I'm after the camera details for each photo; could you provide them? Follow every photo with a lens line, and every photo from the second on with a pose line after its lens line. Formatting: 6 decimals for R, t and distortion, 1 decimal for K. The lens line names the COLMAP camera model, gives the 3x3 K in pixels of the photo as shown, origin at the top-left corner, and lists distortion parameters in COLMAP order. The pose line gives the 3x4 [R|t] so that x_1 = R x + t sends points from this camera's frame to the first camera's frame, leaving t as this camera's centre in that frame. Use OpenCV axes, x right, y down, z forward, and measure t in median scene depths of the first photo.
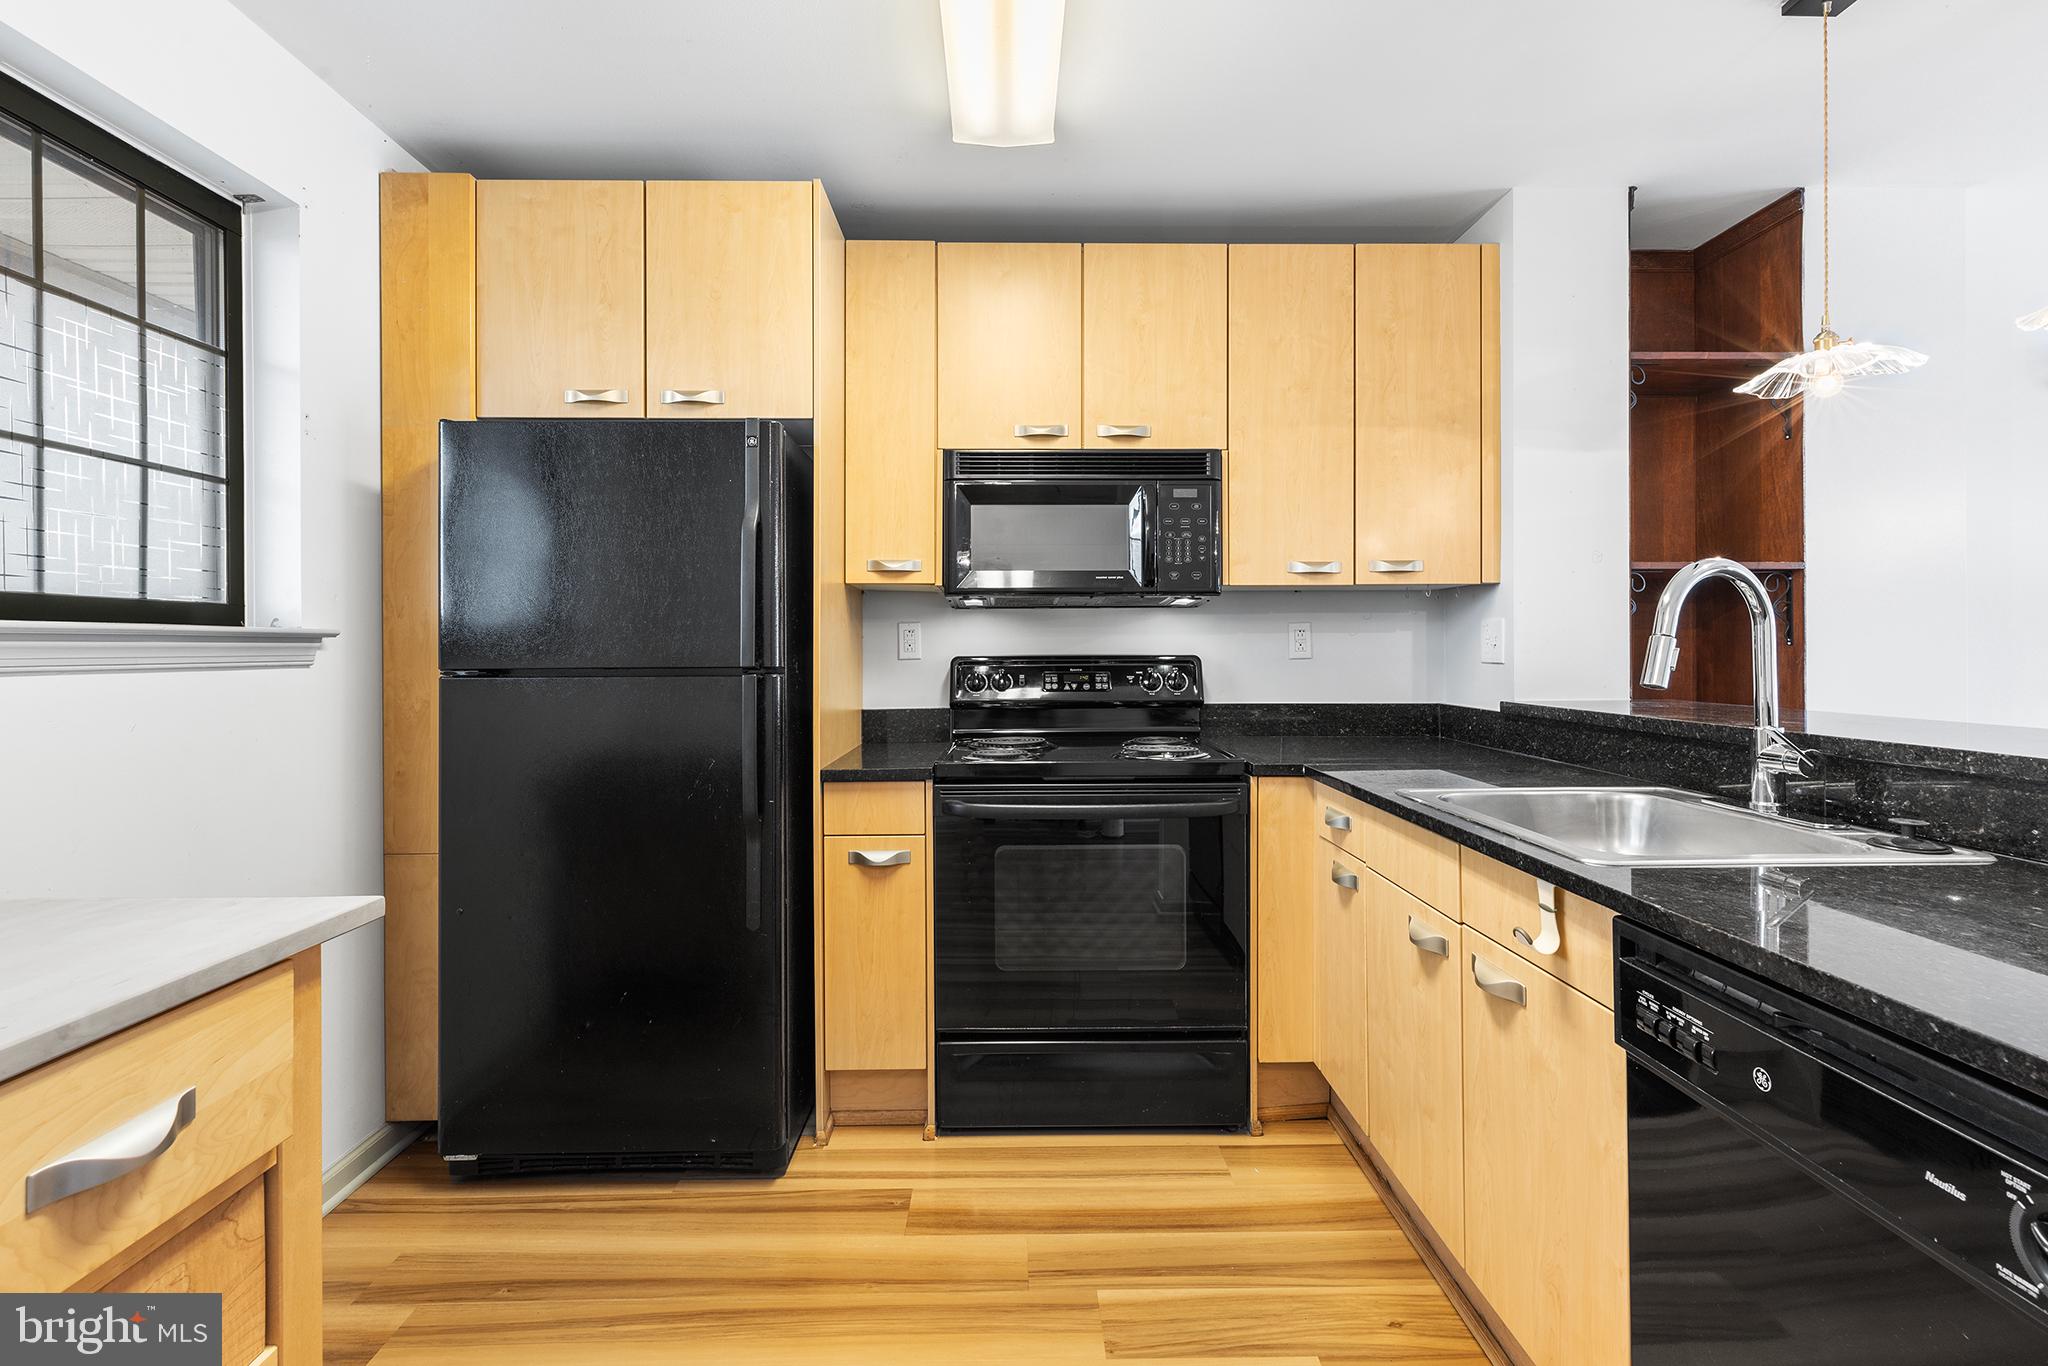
lens RADIAL K [[924.7, 0, 1025.0], [0, 924.7, 651.1], [0, 0, 1]] dist [0.004329, -0.000207]
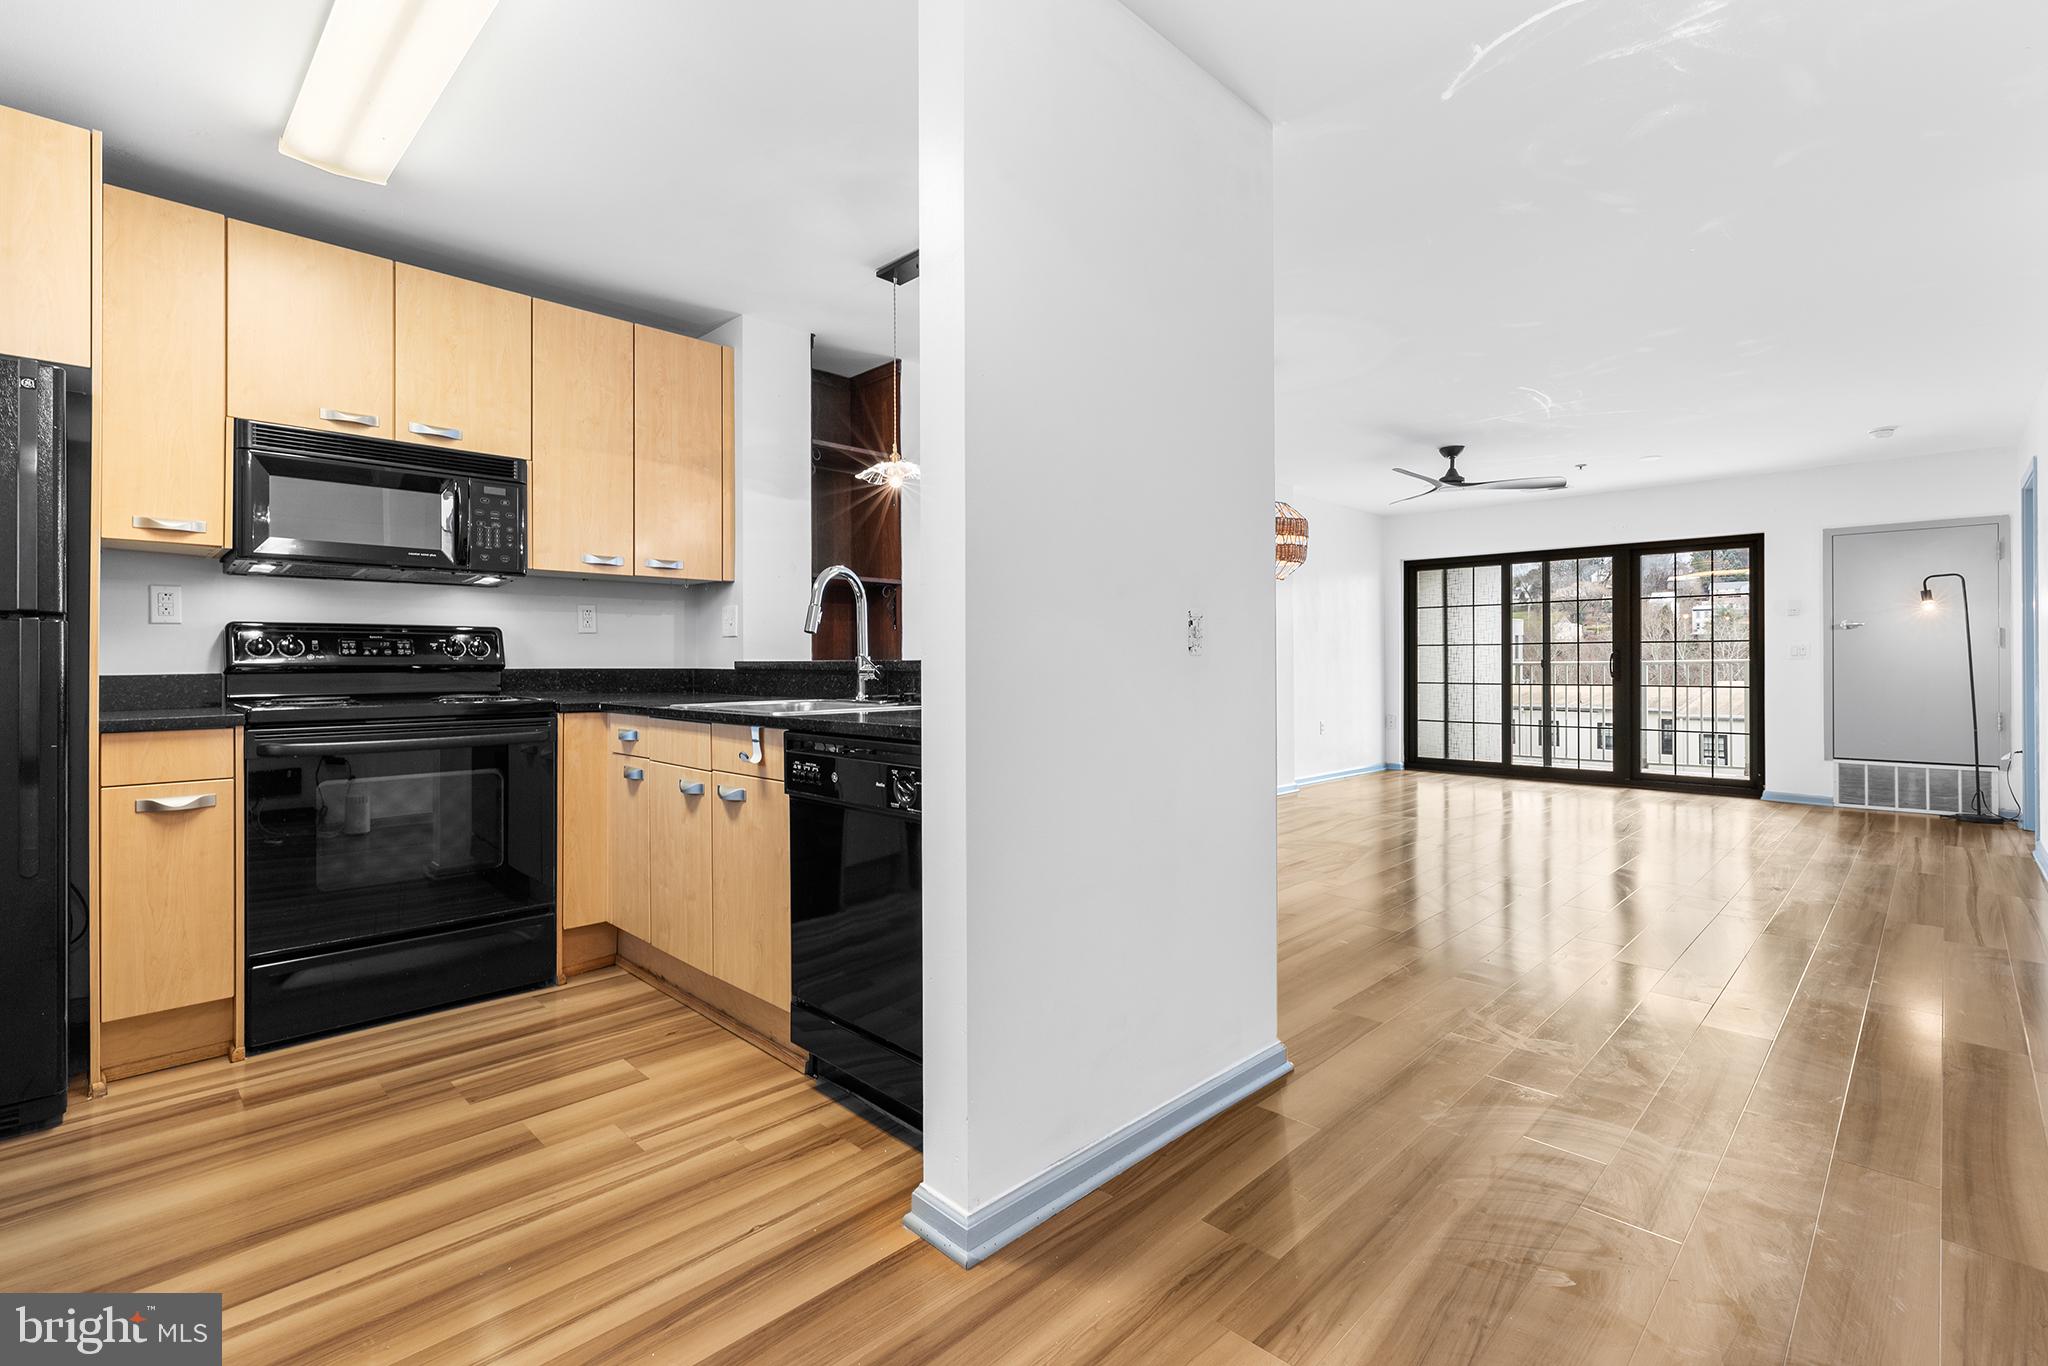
lens RADIAL K [[924.7, 0, 1017.6], [0, 924.7, 662.6], [0, 0, 1]] dist [0.004329, -0.000207]
pose [[0.718988, 0.002977, 0.695016, -0.201844], [0.001307, 0.999983, -0.005636, 0.071851], [-0.695021, 0.004961, 0.718972, -0.403355]]
